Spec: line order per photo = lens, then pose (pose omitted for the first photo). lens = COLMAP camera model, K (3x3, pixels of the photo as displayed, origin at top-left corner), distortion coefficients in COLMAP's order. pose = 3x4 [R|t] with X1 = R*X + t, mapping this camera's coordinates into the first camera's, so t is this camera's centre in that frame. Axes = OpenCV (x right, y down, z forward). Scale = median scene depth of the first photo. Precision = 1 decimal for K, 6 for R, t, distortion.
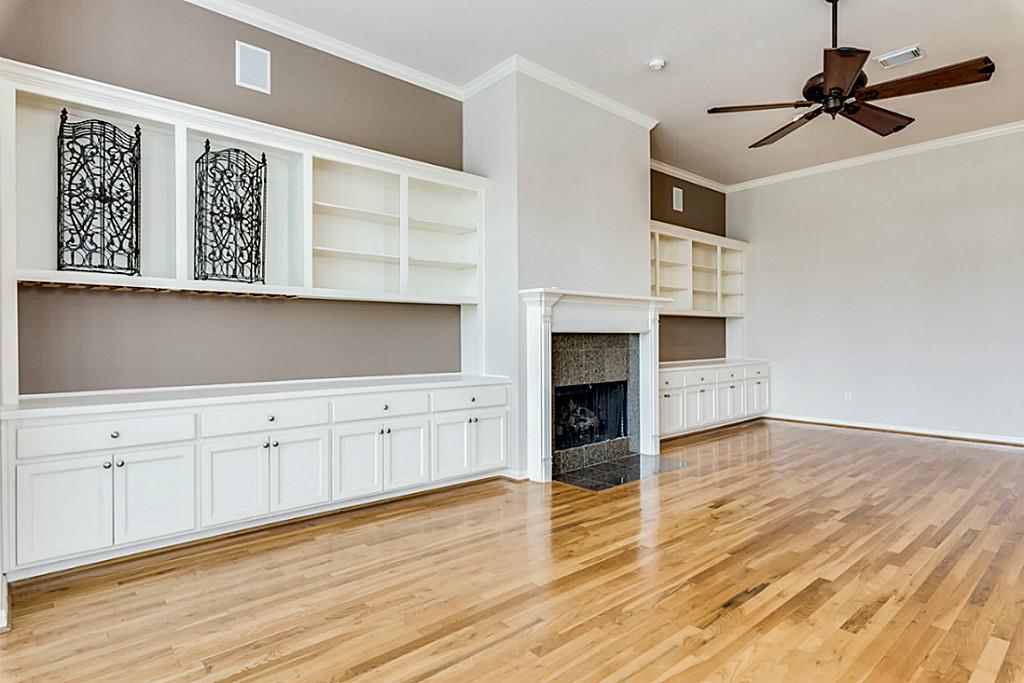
lens RADIAL K [[561.9, 0, 509.0], [0, 561.9, 338.7], [0, 0, 1]] dist [0.005731, -0.001401]
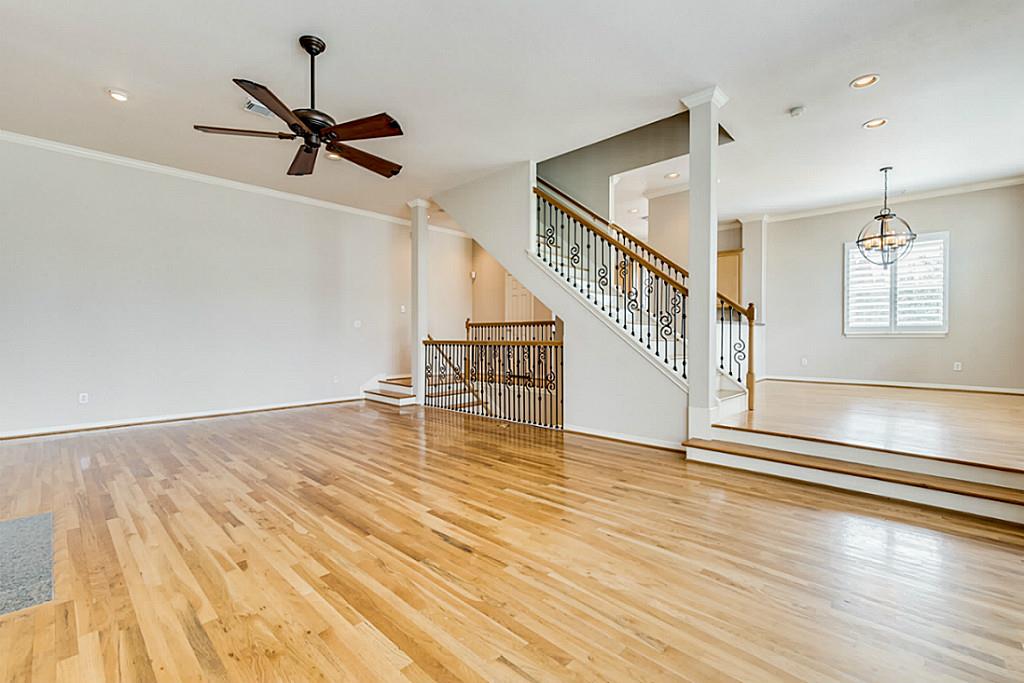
lens RADIAL K [[442.3, 0, 514.7], [0, 442.3, 337.5], [0, 0, 1]] dist [0.000267, -0.000318]
pose [[-0.100007, 0.002913, 0.994982, -0.471493], [-0.002306, 0.999992, -0.003160, 0.005132], [-0.994984, -0.002610, -0.100000, 0.790377]]
